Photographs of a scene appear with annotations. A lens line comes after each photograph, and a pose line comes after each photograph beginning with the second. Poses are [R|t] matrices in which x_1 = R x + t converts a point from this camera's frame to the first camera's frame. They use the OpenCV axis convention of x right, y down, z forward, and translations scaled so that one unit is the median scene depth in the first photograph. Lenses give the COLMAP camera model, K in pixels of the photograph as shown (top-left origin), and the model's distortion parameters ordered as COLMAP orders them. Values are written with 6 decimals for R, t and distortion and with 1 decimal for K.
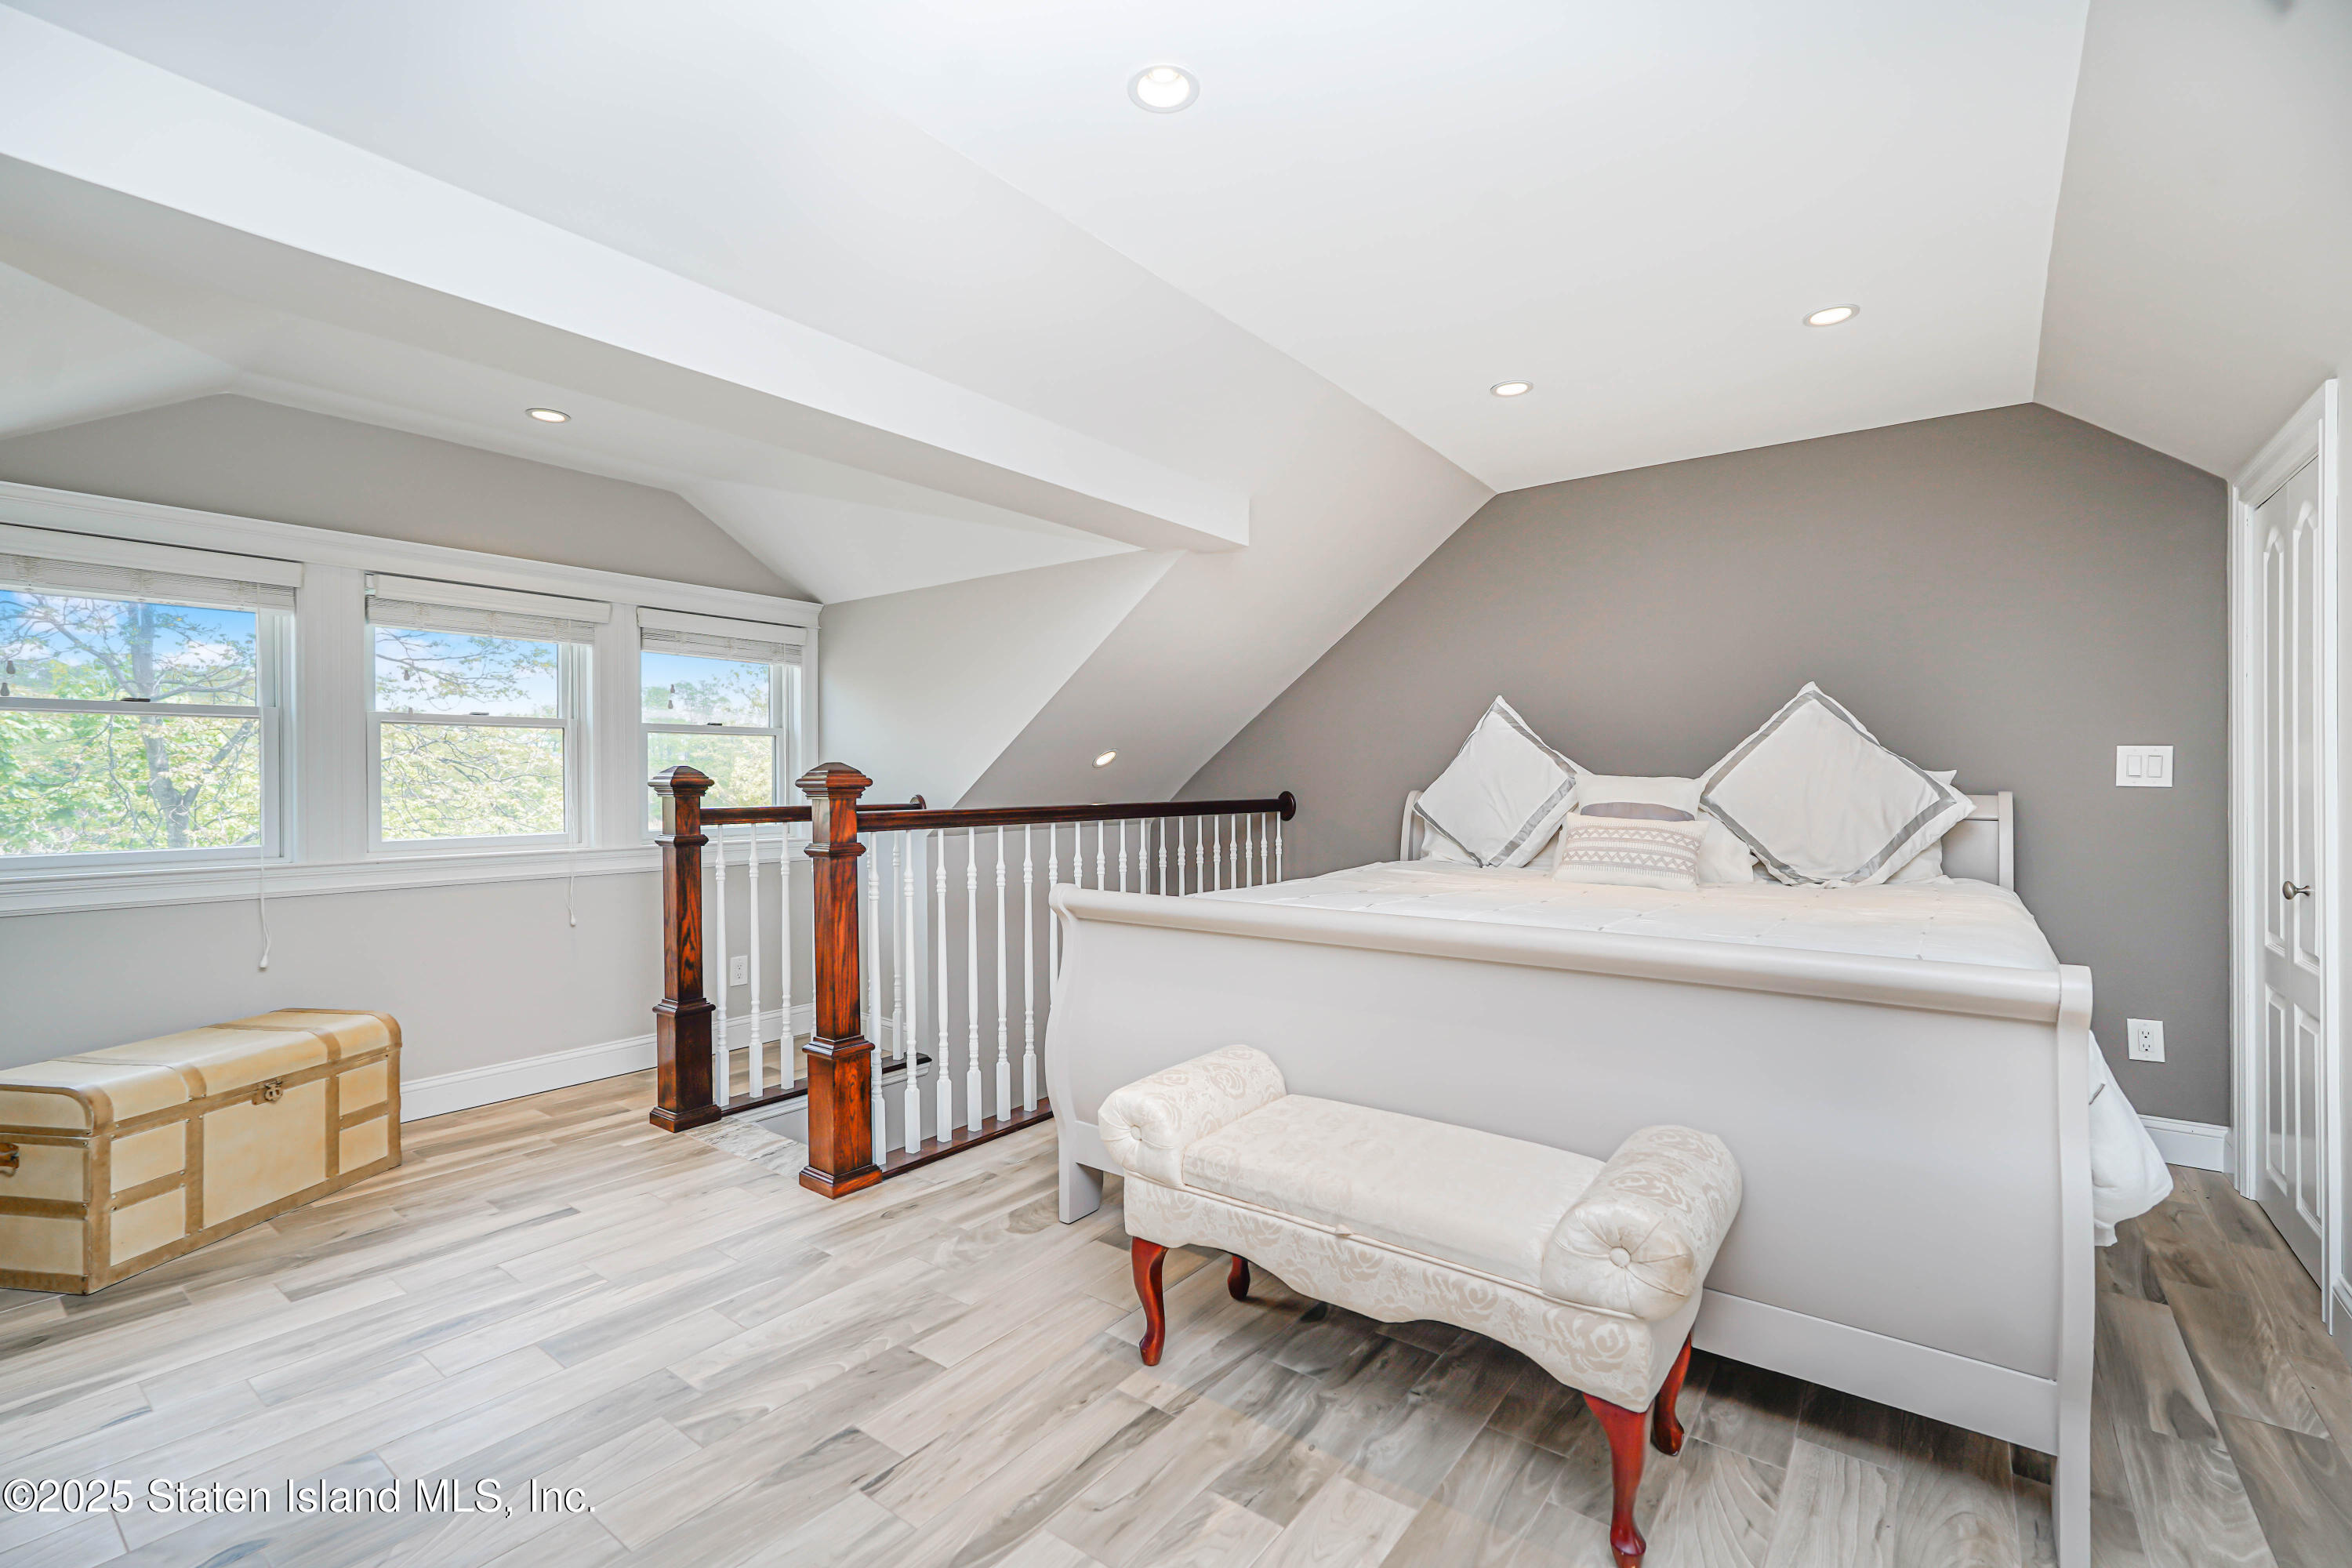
lens RADIAL K [[1037.7, 0, 1176.0], [0, 1037.7, 784.0], [0, 0, 1]] dist [-0.016717, 0.009929]
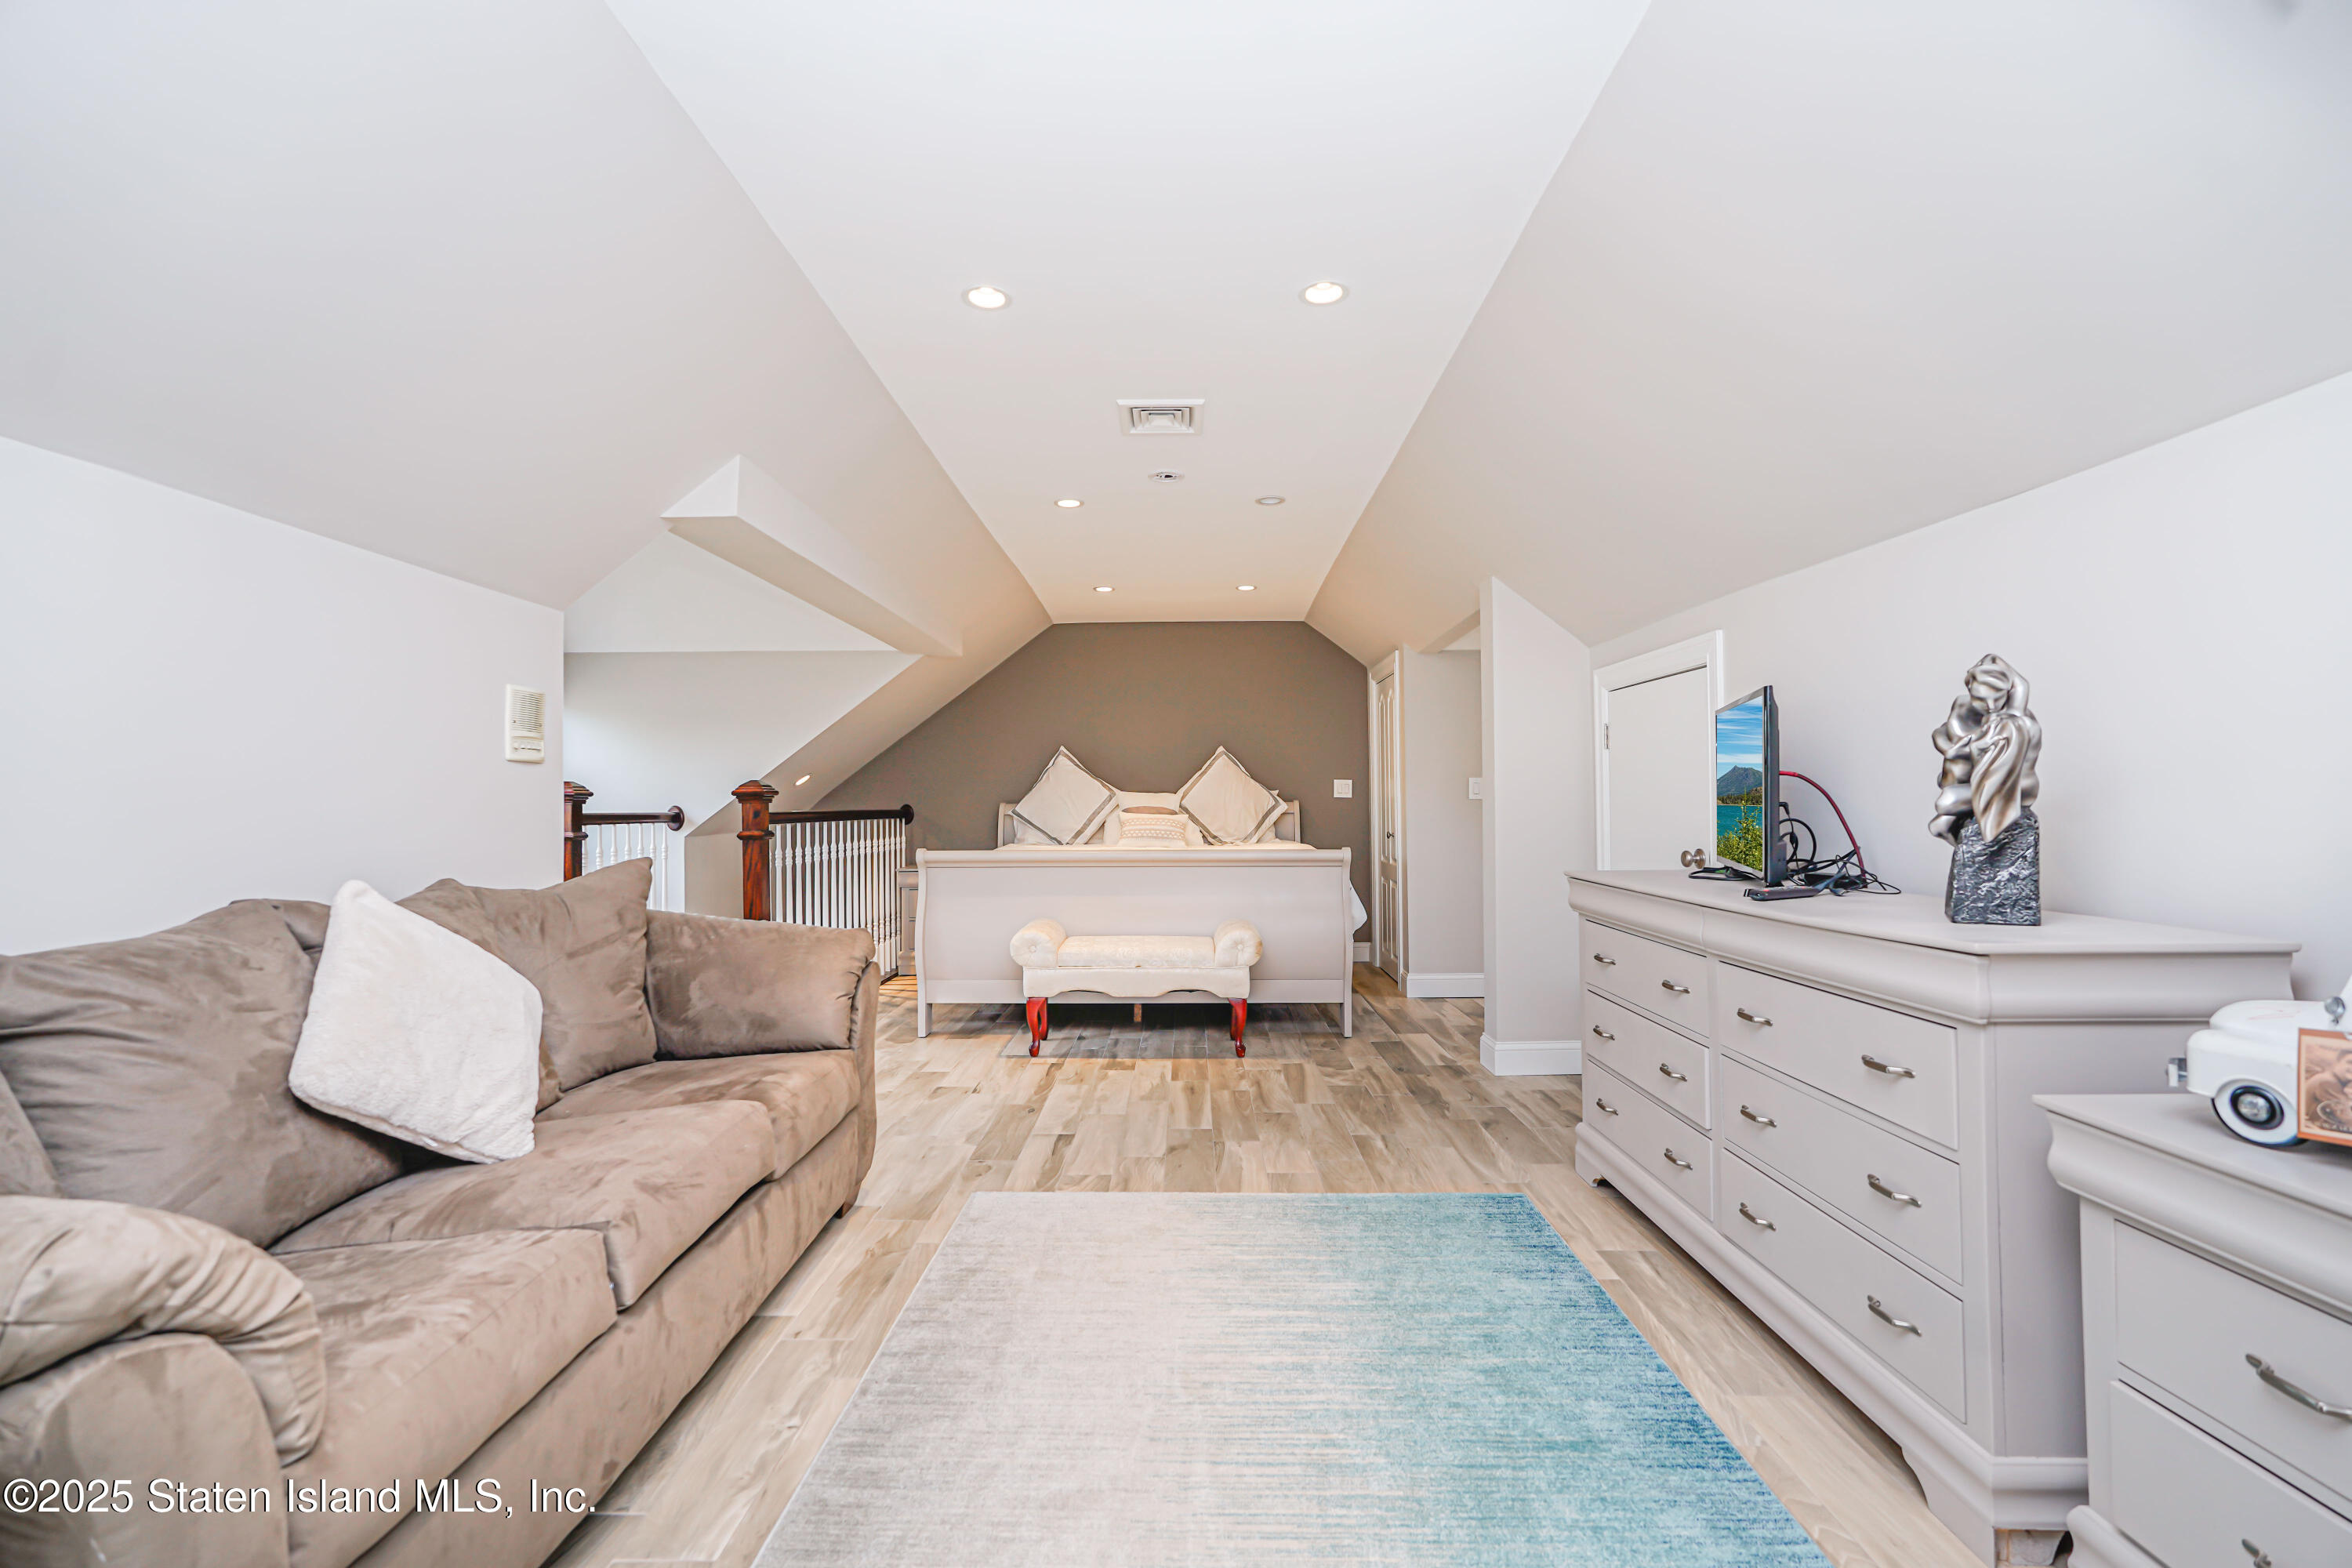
lens RADIAL K [[1037.7, 0, 1176.0], [0, 1037.7, 784.0], [0, 0, 1]] dist [-0.016717, 0.009929]
pose [[0.806376, 0.009175, 0.591331, -0.703121], [0.007223, 0.999652, -0.025360, 0.027840], [-0.591358, 0.024720, 0.806030, -0.620690]]
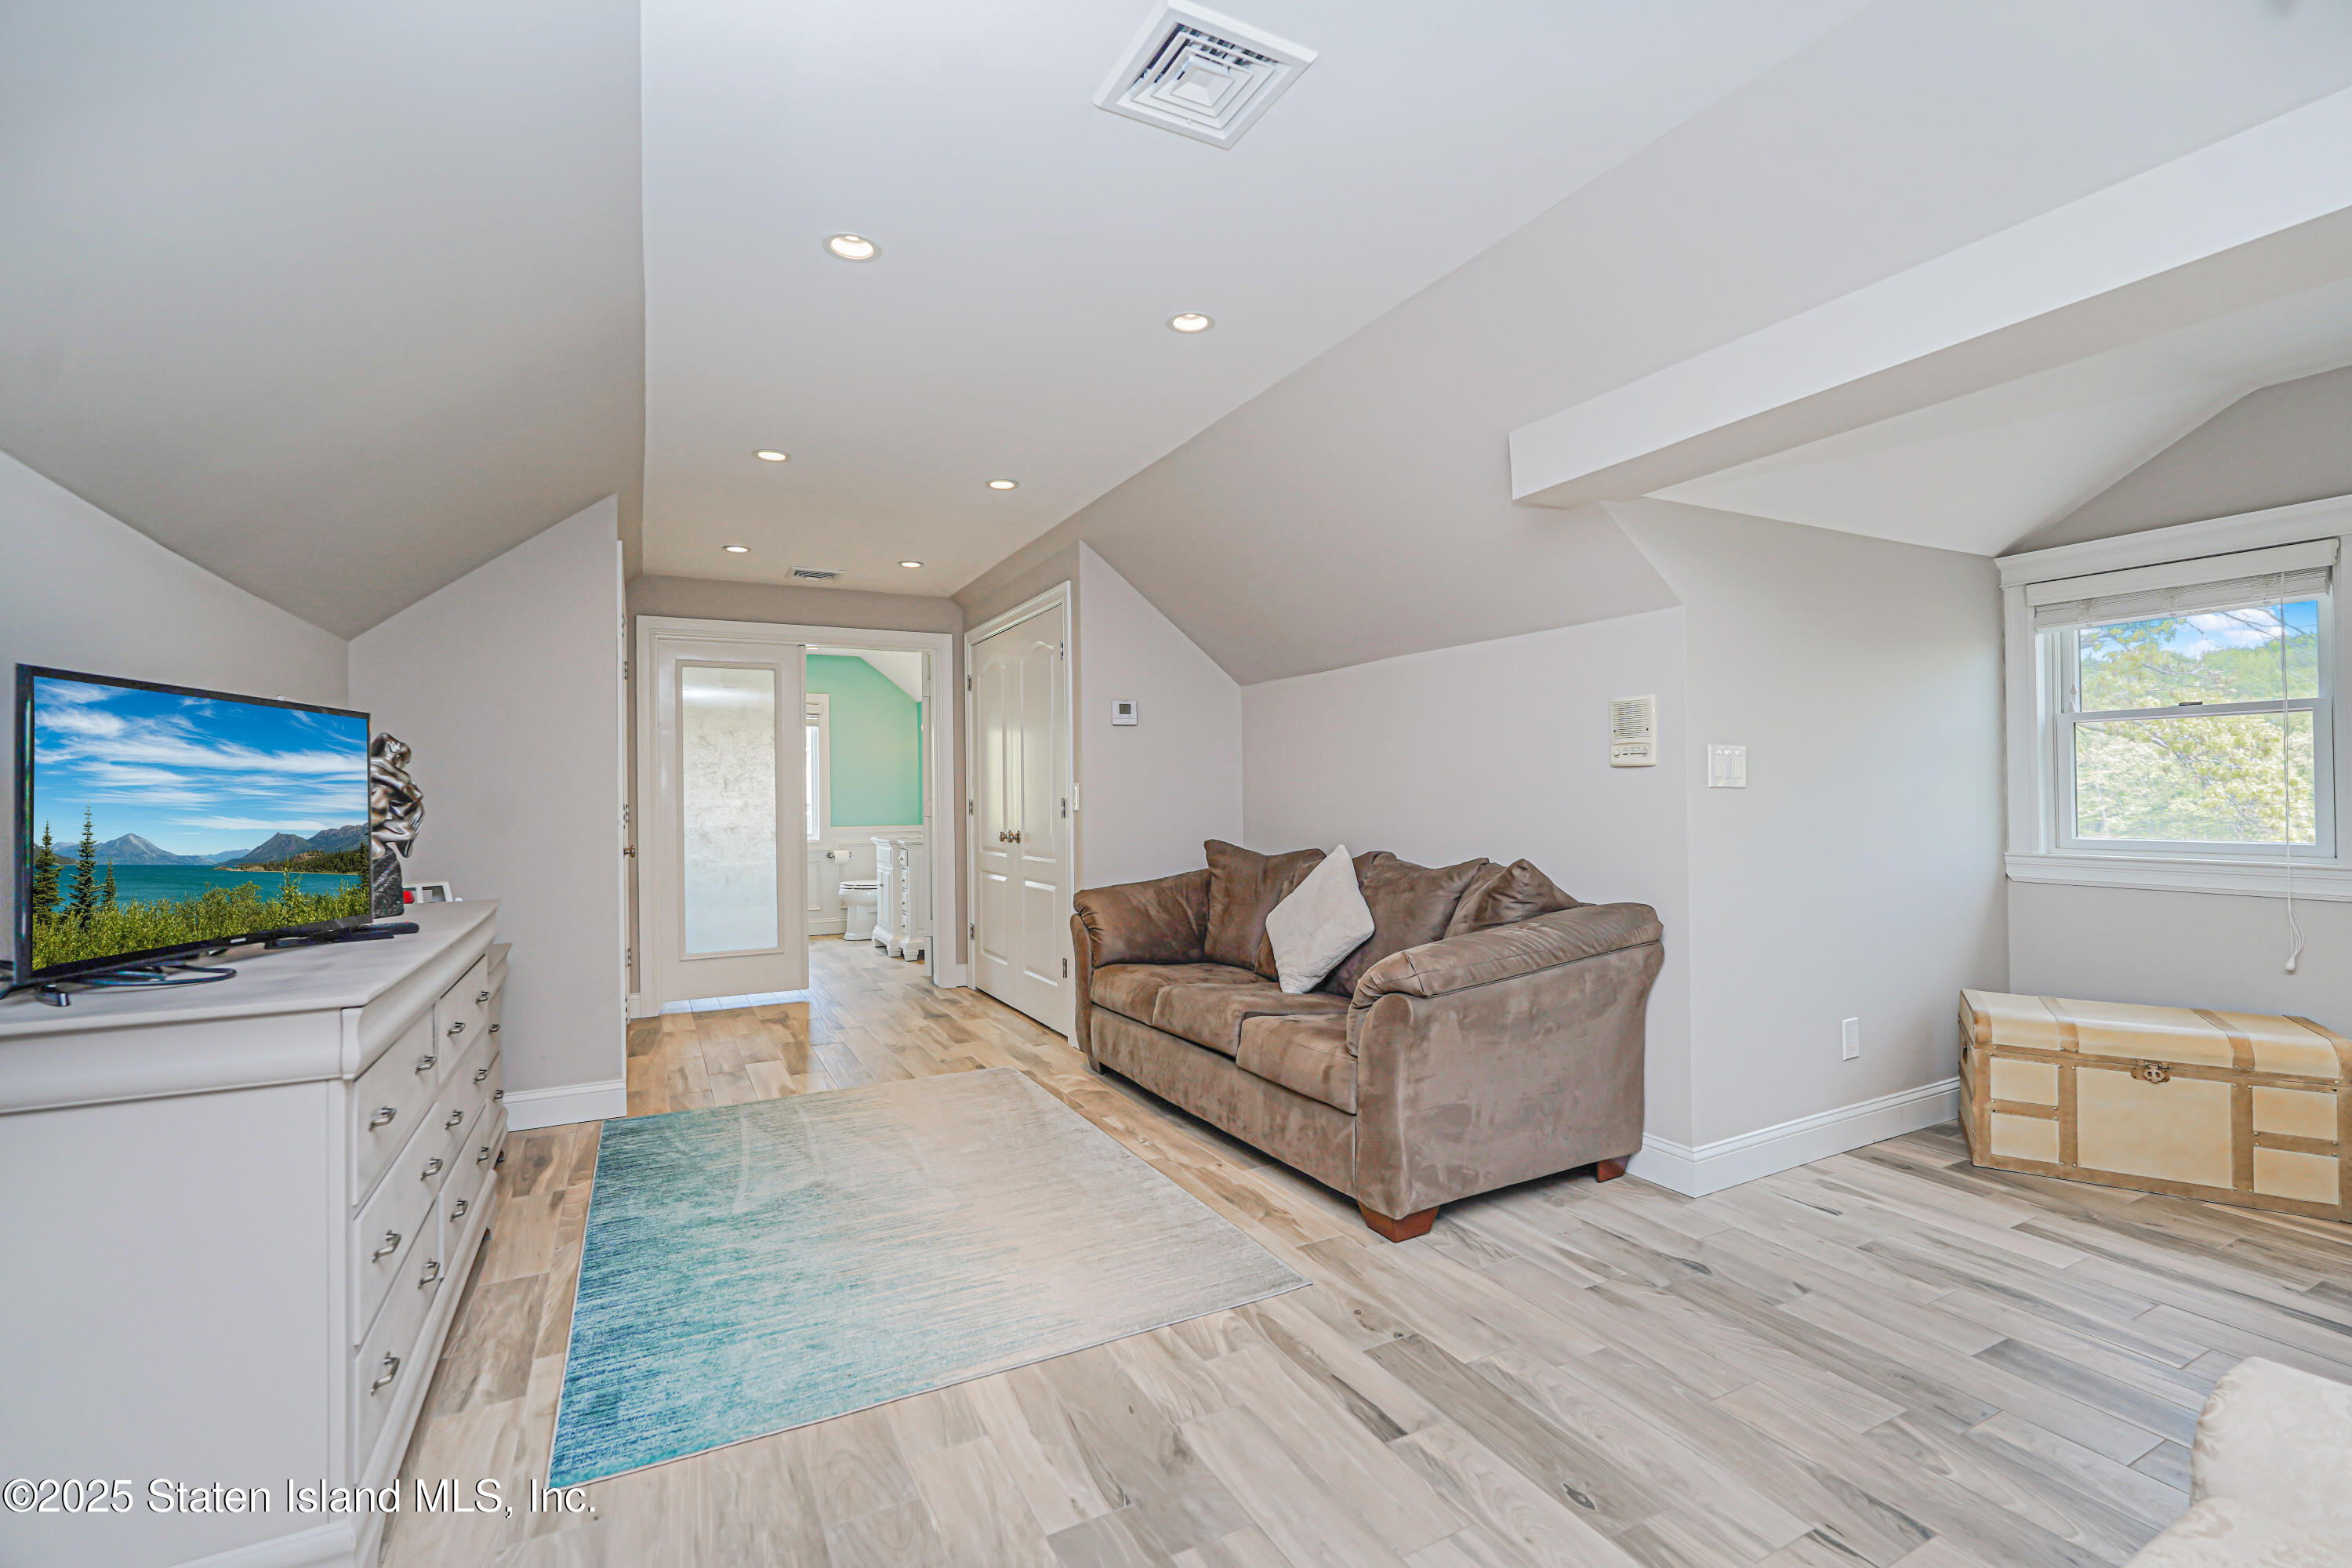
lens RADIAL K [[1037.7, 0, 1176.0], [0, 1037.7, 784.0], [0, 0, 1]] dist [-0.016717, 0.009929]
pose [[-0.429085, 0.000142, -0.903264, 0.430182], [0.009956, 0.999940, -0.004572, -0.001078], [0.903209, -0.010955, -0.429061, 0.474234]]
